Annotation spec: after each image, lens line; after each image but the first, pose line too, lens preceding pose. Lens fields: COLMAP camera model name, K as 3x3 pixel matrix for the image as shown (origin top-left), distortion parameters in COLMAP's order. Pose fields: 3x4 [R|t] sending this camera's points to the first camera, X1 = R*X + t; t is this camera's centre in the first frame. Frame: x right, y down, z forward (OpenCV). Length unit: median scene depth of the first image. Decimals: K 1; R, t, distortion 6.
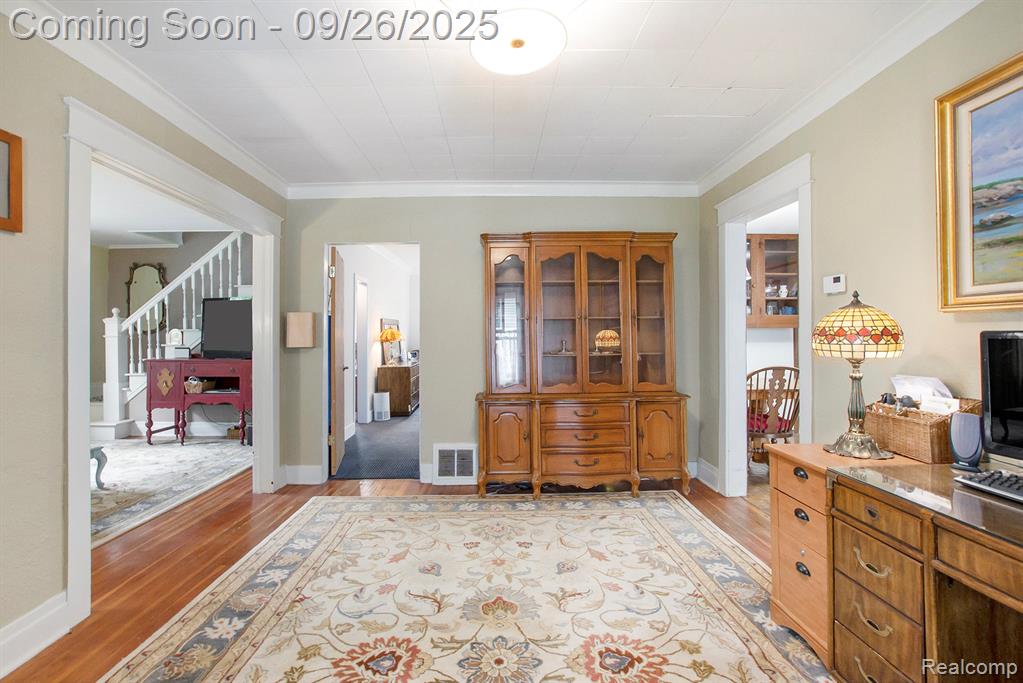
lens RADIAL K [[462.8, 0, 508.9], [0, 462.8, 336.2], [0, 0, 1]] dist [-0.027889, -0.000165]
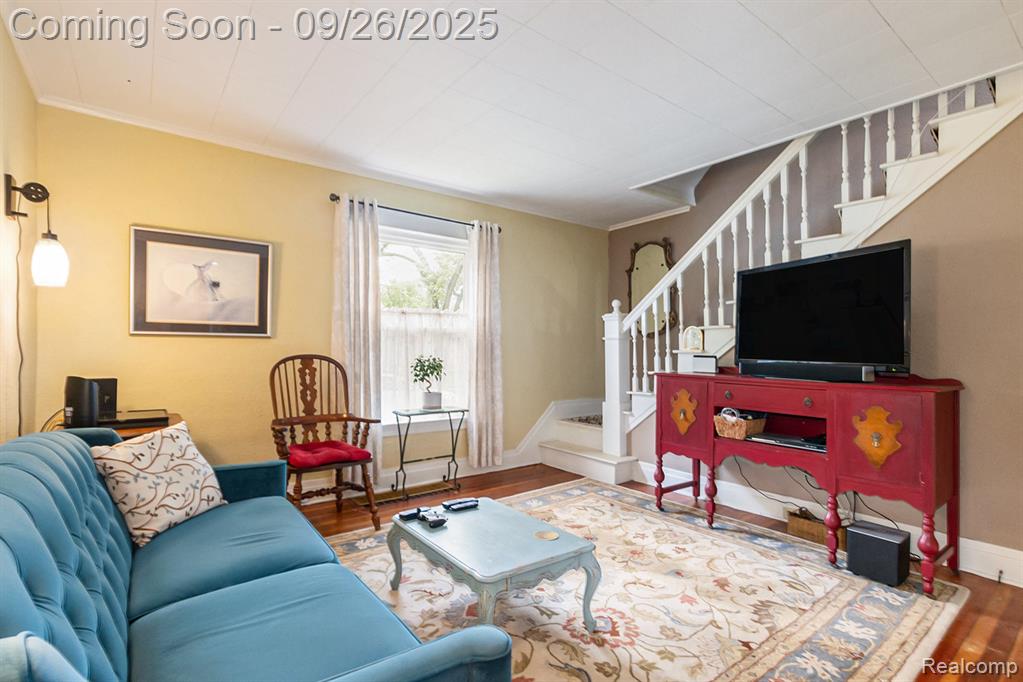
lens RADIAL K [[480.7, 0, 507.4], [0, 480.7, 346.5], [0, 0, 1]] dist [-0.001610, -0.000096]
pose [[0.596180, 0.001459, -0.802849, -0.350022], [-0.001385, 0.999999, 0.000789, 0.012451], [0.802850, 0.000641, 0.596181, 0.396411]]
